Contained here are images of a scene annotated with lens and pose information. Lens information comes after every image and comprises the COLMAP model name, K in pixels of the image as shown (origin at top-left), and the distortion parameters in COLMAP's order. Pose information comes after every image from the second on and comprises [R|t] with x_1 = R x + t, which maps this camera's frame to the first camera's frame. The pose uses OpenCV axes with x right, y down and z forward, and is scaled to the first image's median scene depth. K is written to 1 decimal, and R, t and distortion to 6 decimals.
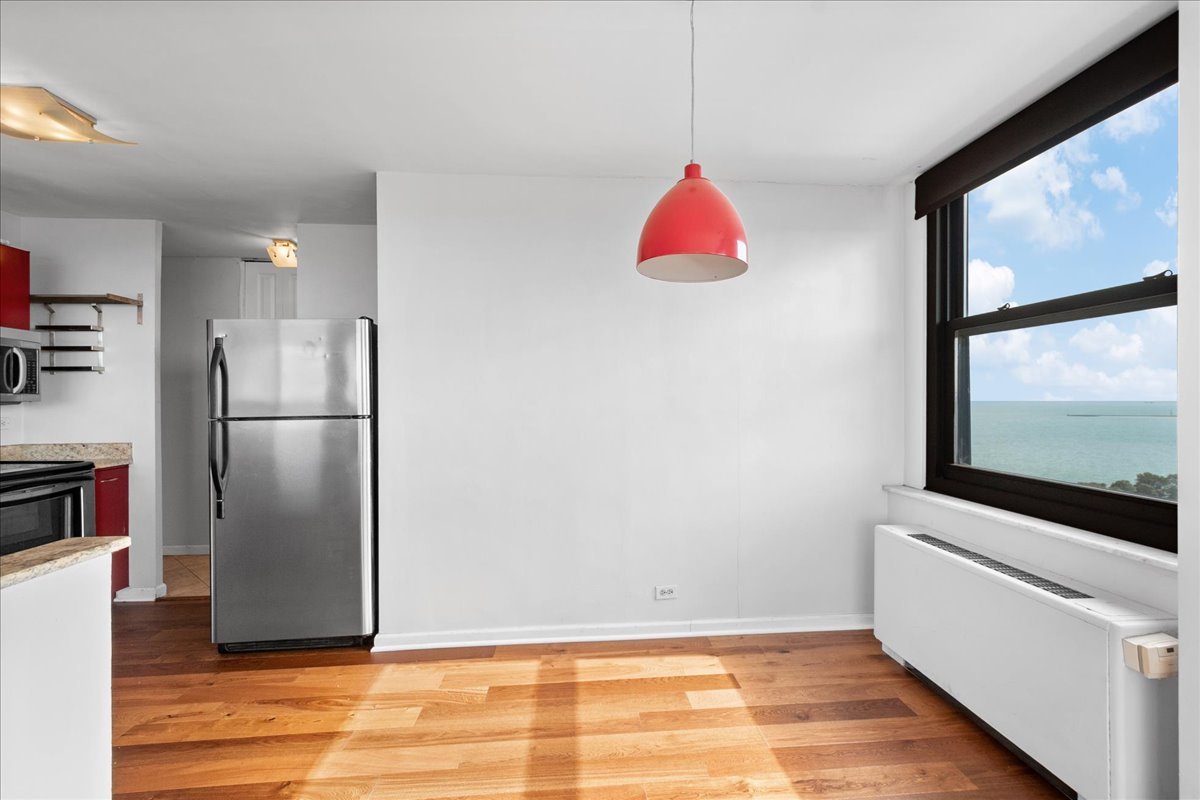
lens RADIAL K [[507.4, 0, 597.9], [0, 507.4, 403.5], [0, 0, 1]] dist [0.000939, 0.000251]
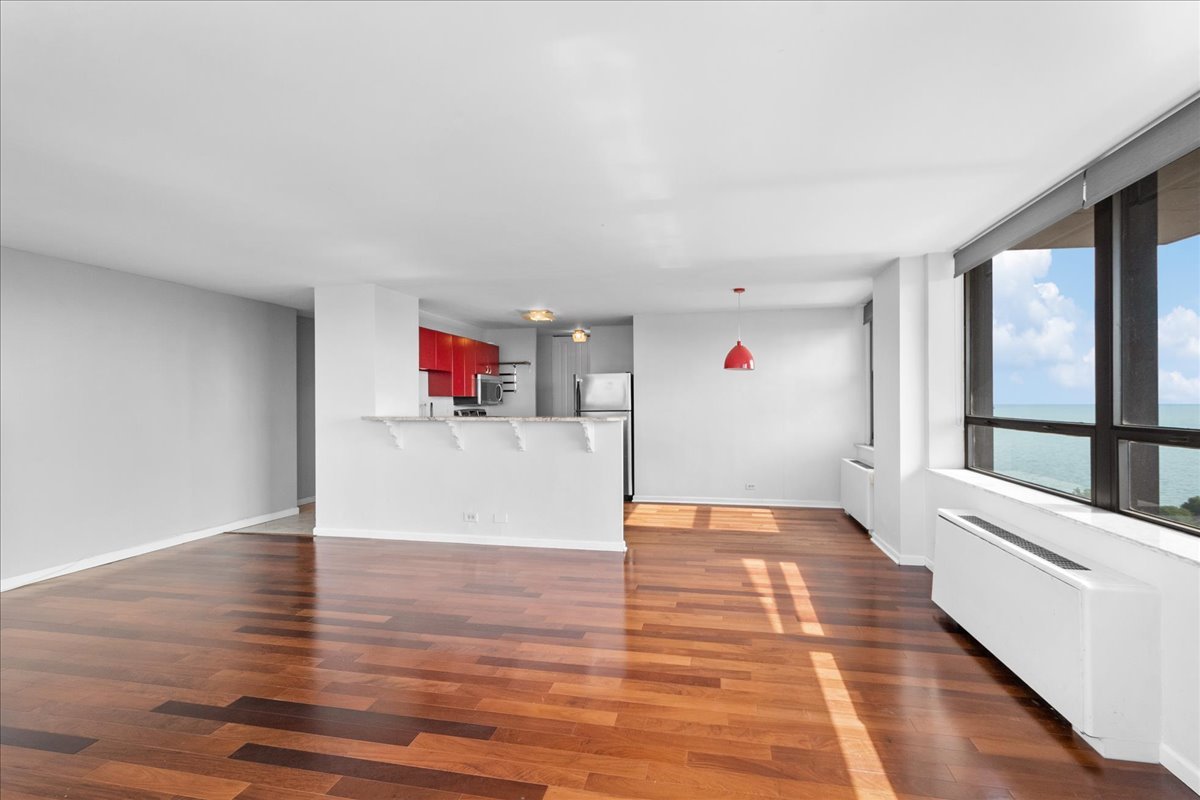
lens RADIAL K [[532.5, 0, 615.1], [0, 532.5, 400.6], [0, 0, 1]] dist [0.000298, 0.000233]
pose [[0.958722, 0.000722, -0.284342, 0.217357], [-0.002905, 0.999969, -0.007255, -0.005902], [0.284329, 0.007782, 0.958695, -1.460199]]
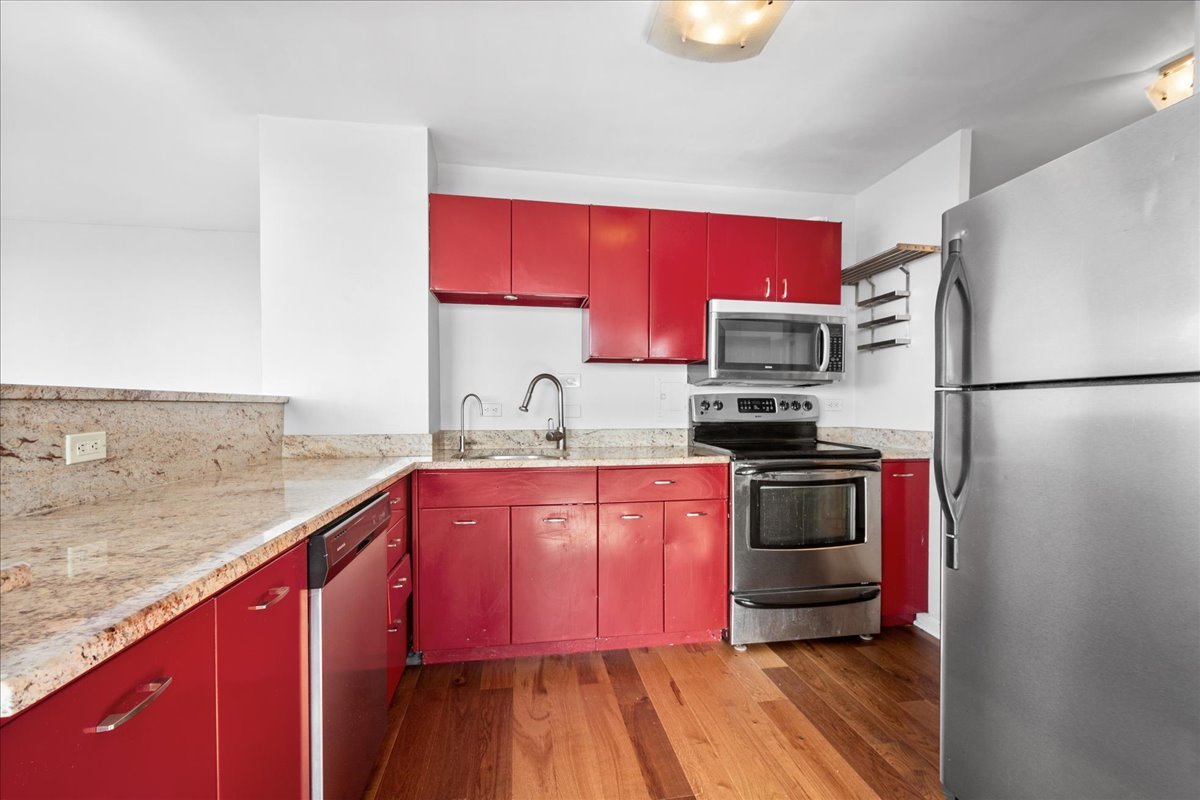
lens RADIAL K [[520.7, 0, 613.5], [0, 520.7, 411.3], [0, 0, 1]] dist [-0.000922, -0.000015]
pose [[0.092436, 0.015784, -0.995594, -0.192260], [-0.007669, 0.999856, 0.015139, 0.043790], [0.995689, 0.006235, 0.092544, 0.509704]]
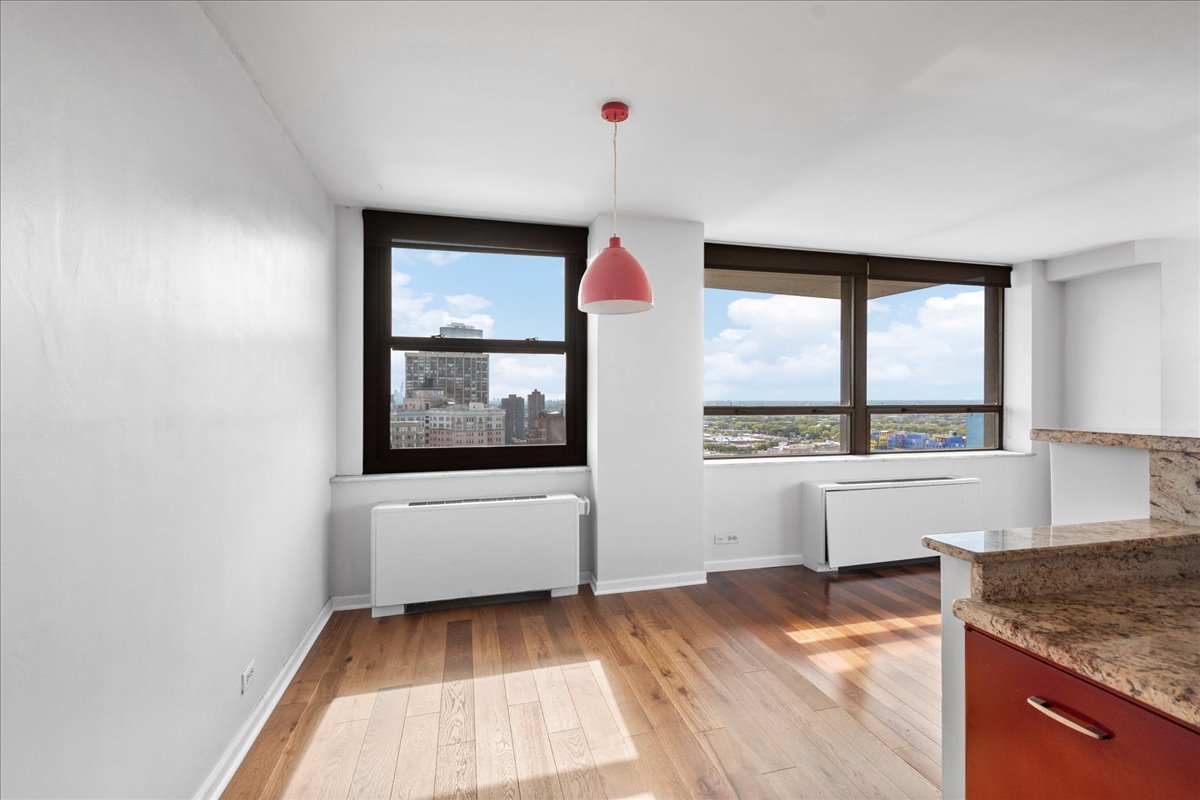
lens RADIAL K [[532.5, 0, 615.1], [0, 532.5, 400.6], [0, 0, 1]] dist [0.000298, 0.000233]
pose [[-0.181498, 0.002246, 0.983389, -0.639936], [0.007104, 0.999974, -0.000973, 0.003308], [-0.983366, 0.006810, -0.181510, 0.610992]]
